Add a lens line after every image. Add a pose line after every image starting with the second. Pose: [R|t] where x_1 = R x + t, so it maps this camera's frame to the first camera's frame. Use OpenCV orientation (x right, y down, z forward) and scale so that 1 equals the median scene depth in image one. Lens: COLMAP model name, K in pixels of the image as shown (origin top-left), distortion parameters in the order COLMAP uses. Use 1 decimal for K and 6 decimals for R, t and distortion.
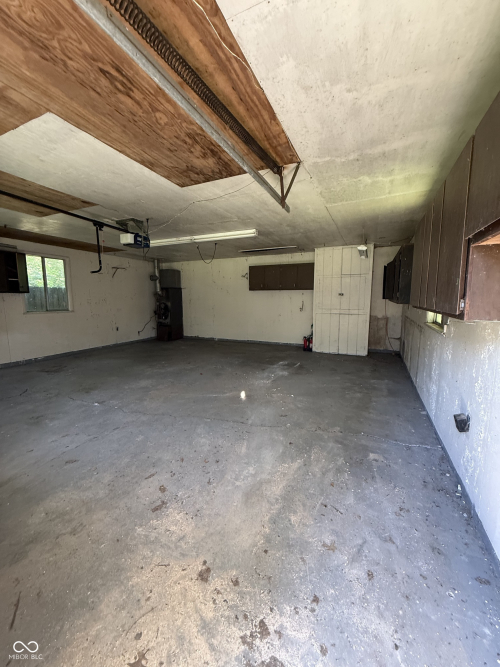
lens RADIAL K [[266.8, 0, 250.7], [0, 266.8, 332.3], [0, 0, 1]] dist [-0.000057, 0.000557]
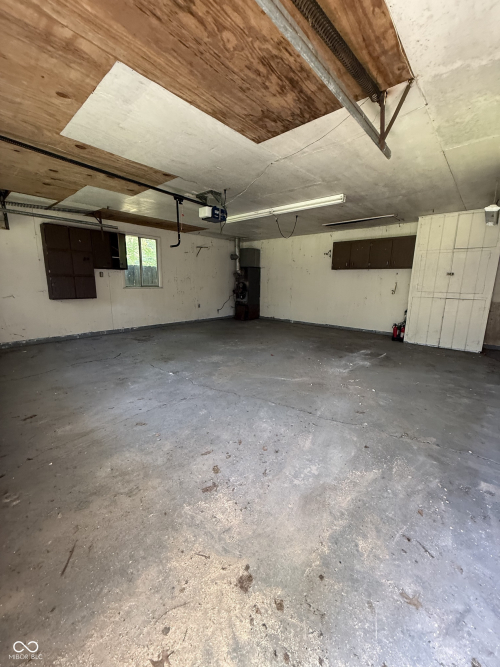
lens RADIAL K [[266.8, 0, 249.5], [0, 266.8, 332.5], [0, 0, 1]] dist [-0.000057, 0.000557]
pose [[0.954439, 0.071041, -0.289825, 0.019688], [-0.052893, 0.996145, 0.069985, 0.025307], [0.293680, -0.051467, 0.954517, 0.132213]]
